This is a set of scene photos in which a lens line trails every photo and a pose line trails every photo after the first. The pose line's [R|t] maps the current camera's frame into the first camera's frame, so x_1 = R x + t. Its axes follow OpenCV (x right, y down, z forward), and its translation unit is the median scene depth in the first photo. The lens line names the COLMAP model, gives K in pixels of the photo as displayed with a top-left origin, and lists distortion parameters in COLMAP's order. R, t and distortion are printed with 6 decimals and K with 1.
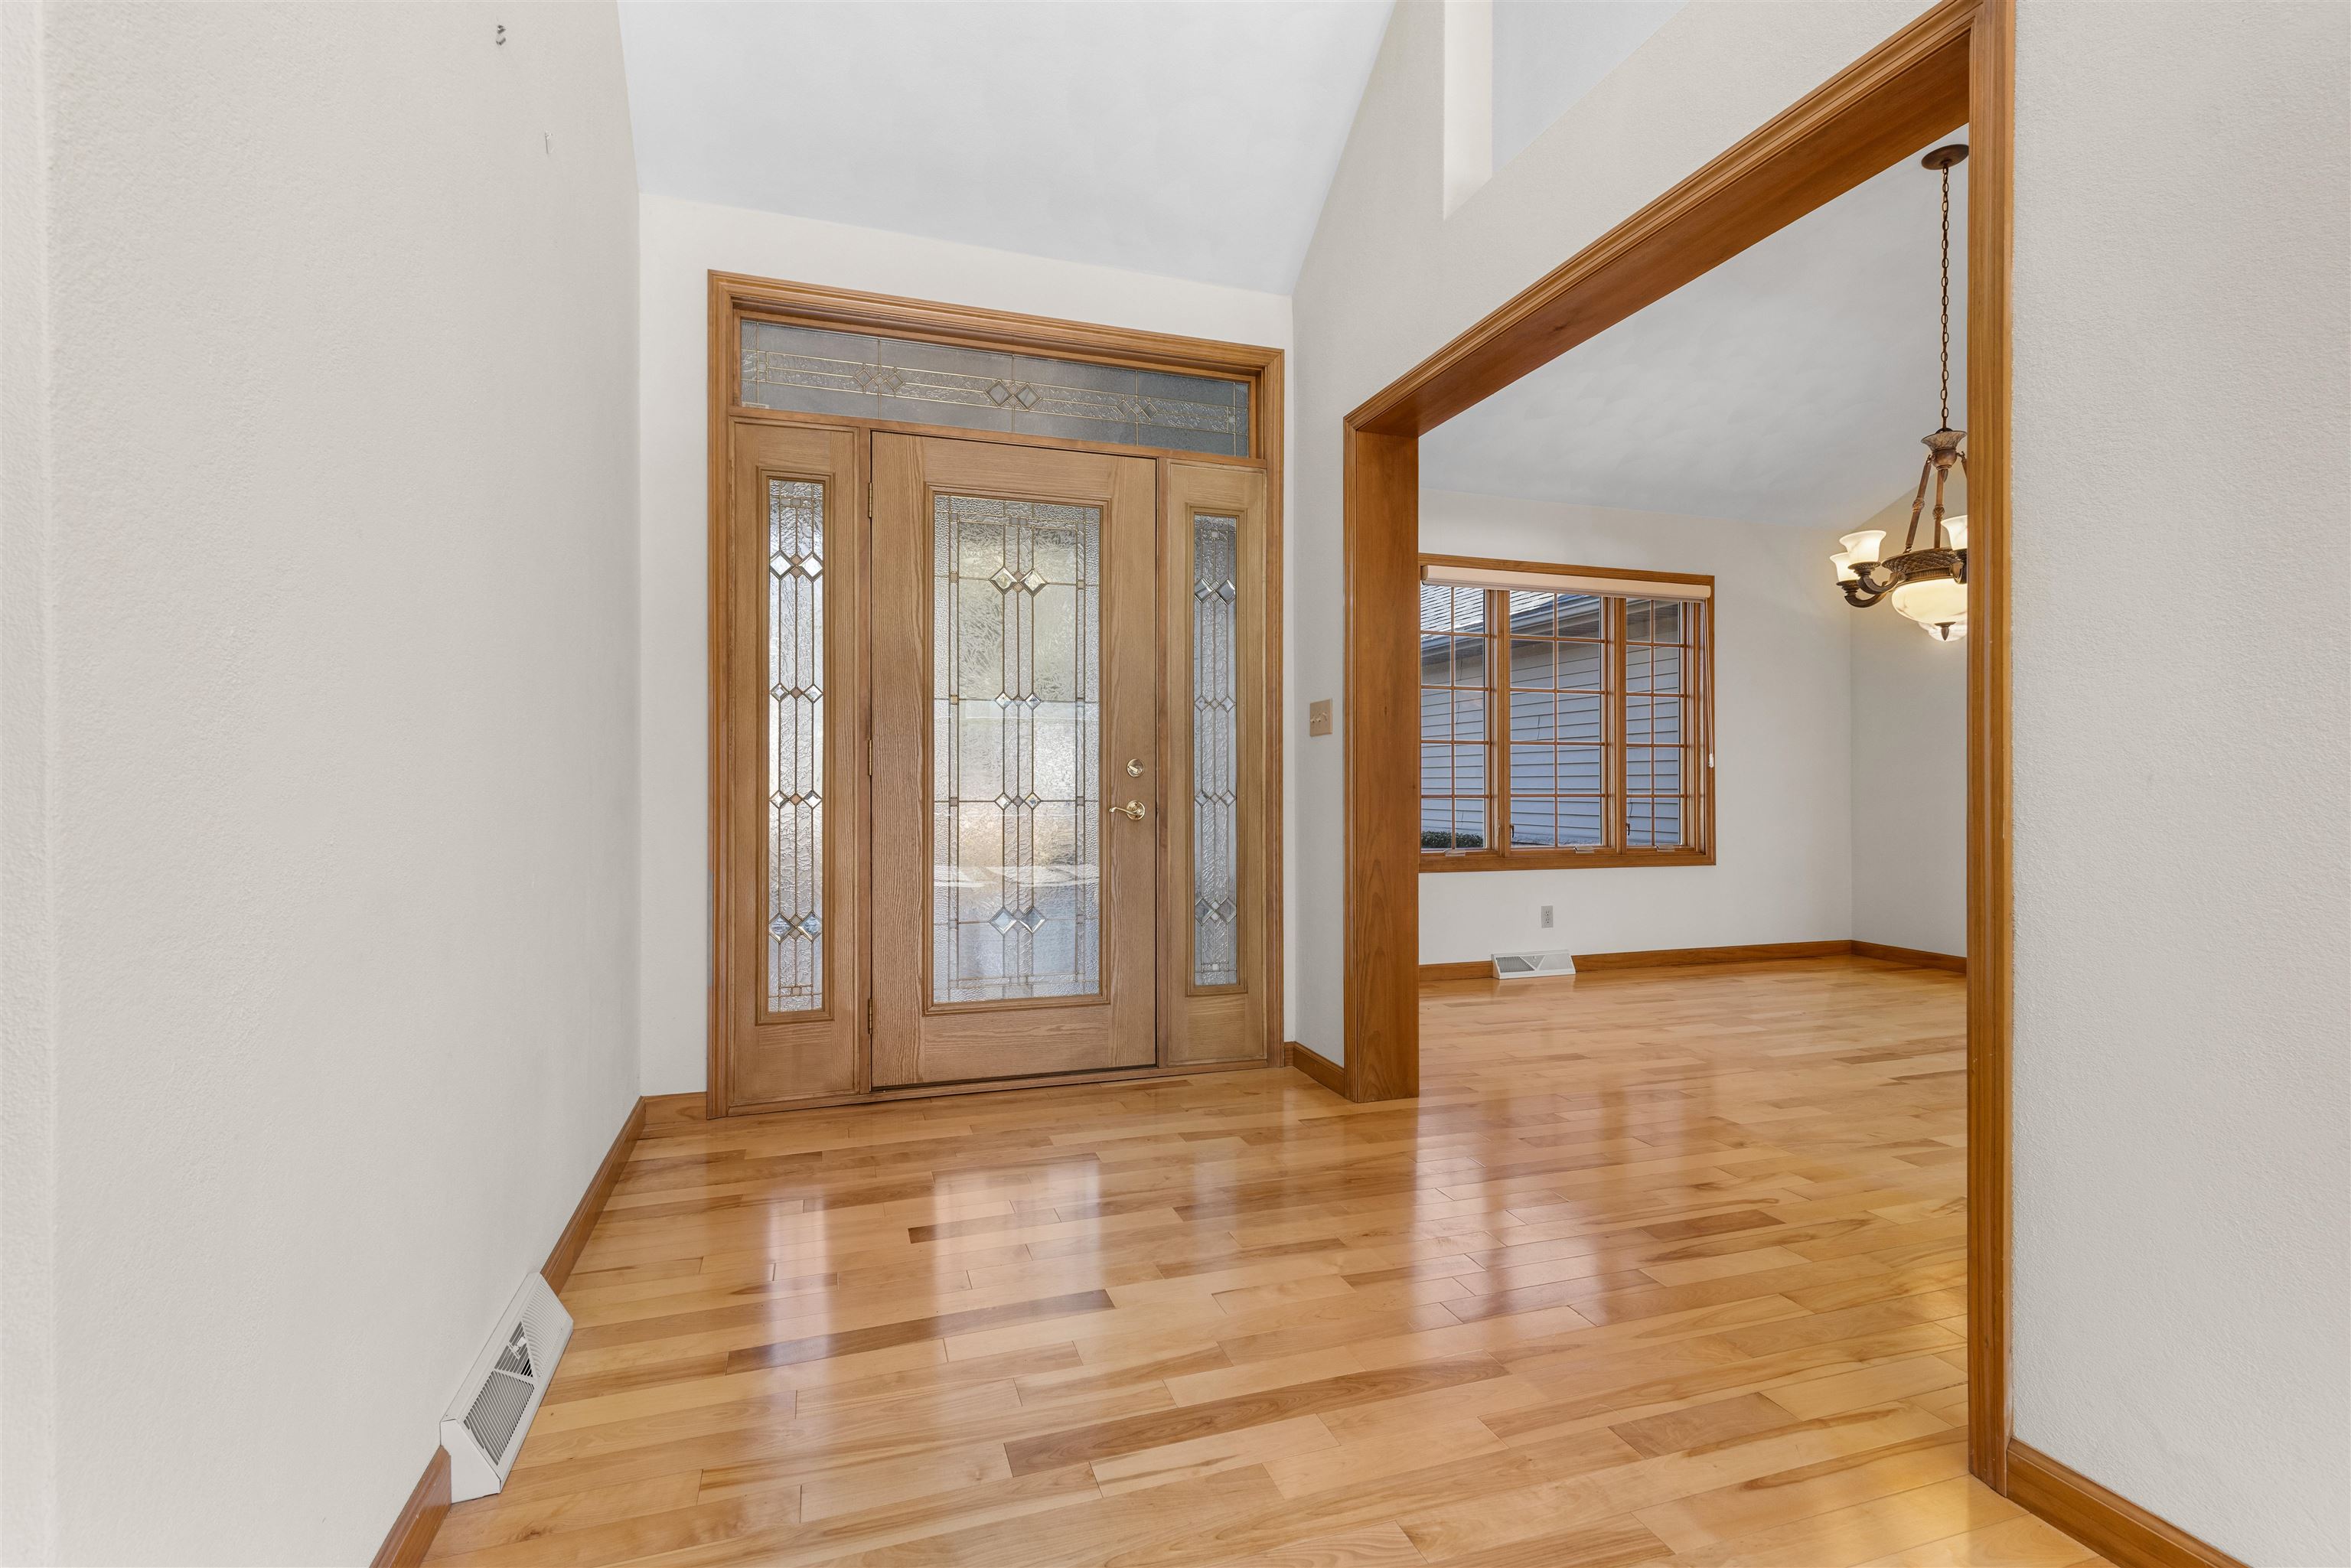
lens RADIAL K [[1071.9, 0, 1168.8], [0, 1071.9, 784.4], [0, 0, 1]] dist [0.005211, 0.000492]
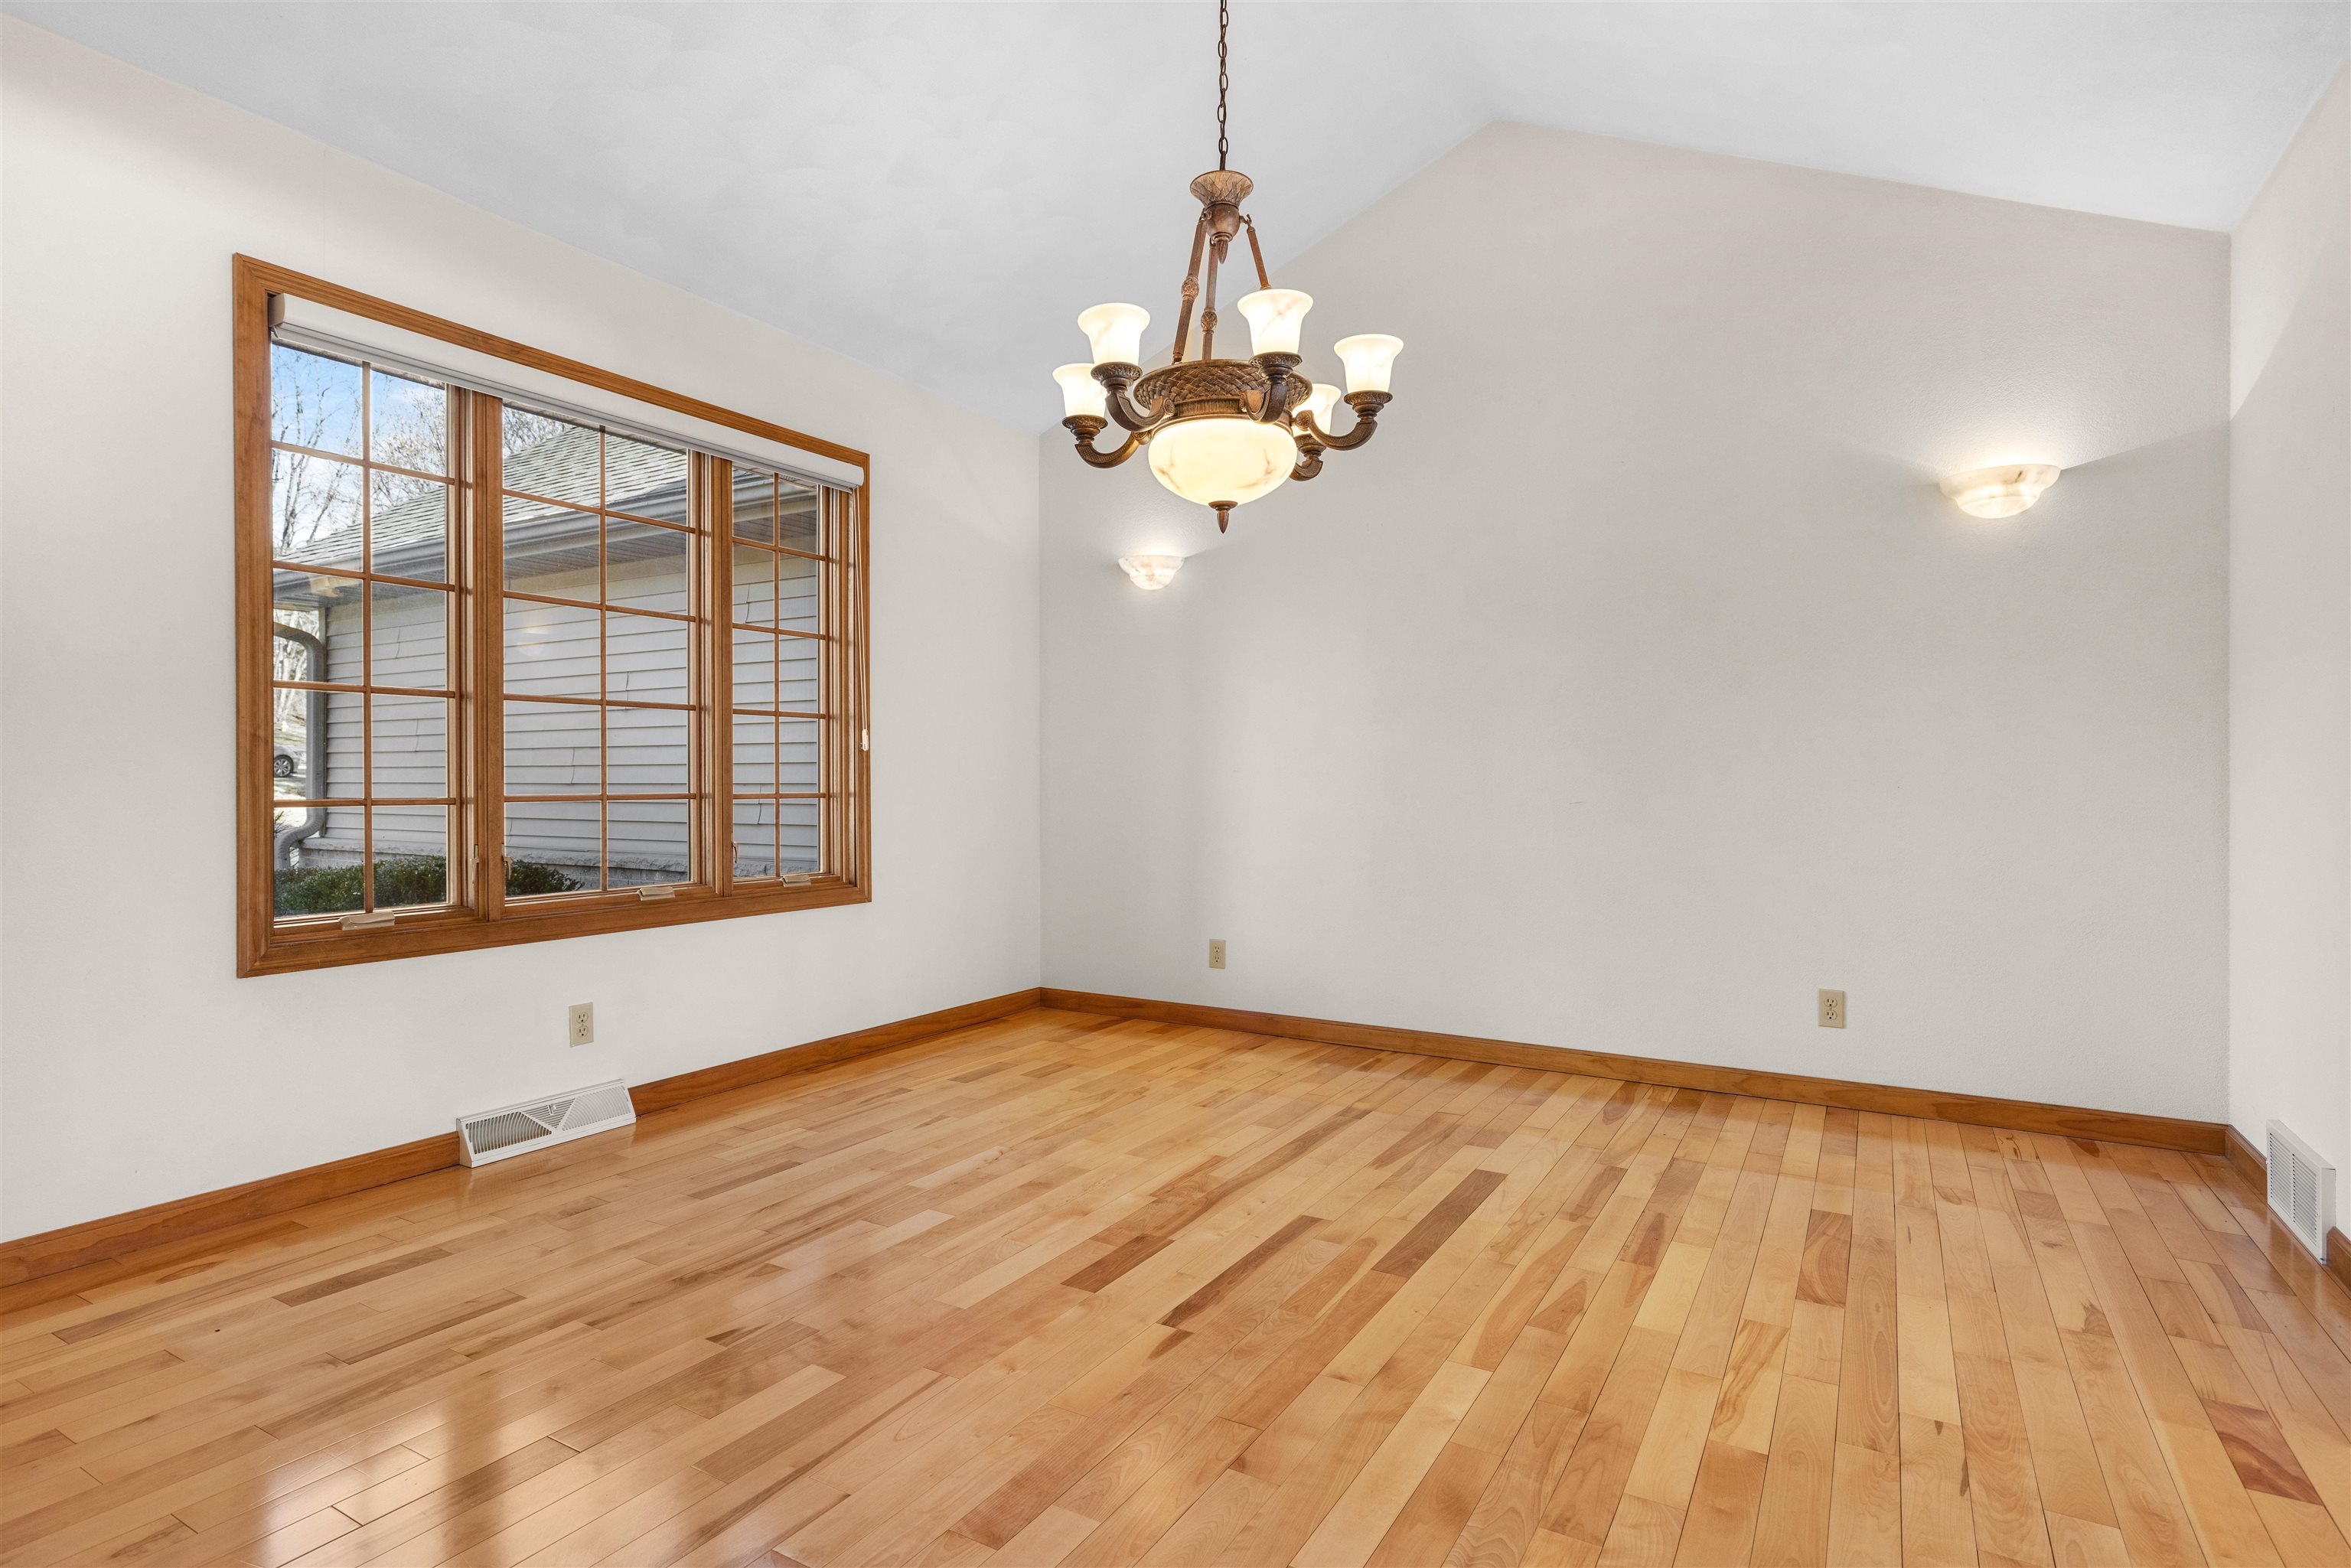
lens RADIAL K [[1206.6, 0, 1174.2], [0, 1206.6, 782.6], [0, 0, 1]] dist [0.000132, -0.000417]
pose [[0.756864, -0.002389, 0.653568, 0.181673], [-0.001350, 0.999985, 0.005218, -0.000803], [-0.653571, -0.004831, 0.756849, 0.347680]]
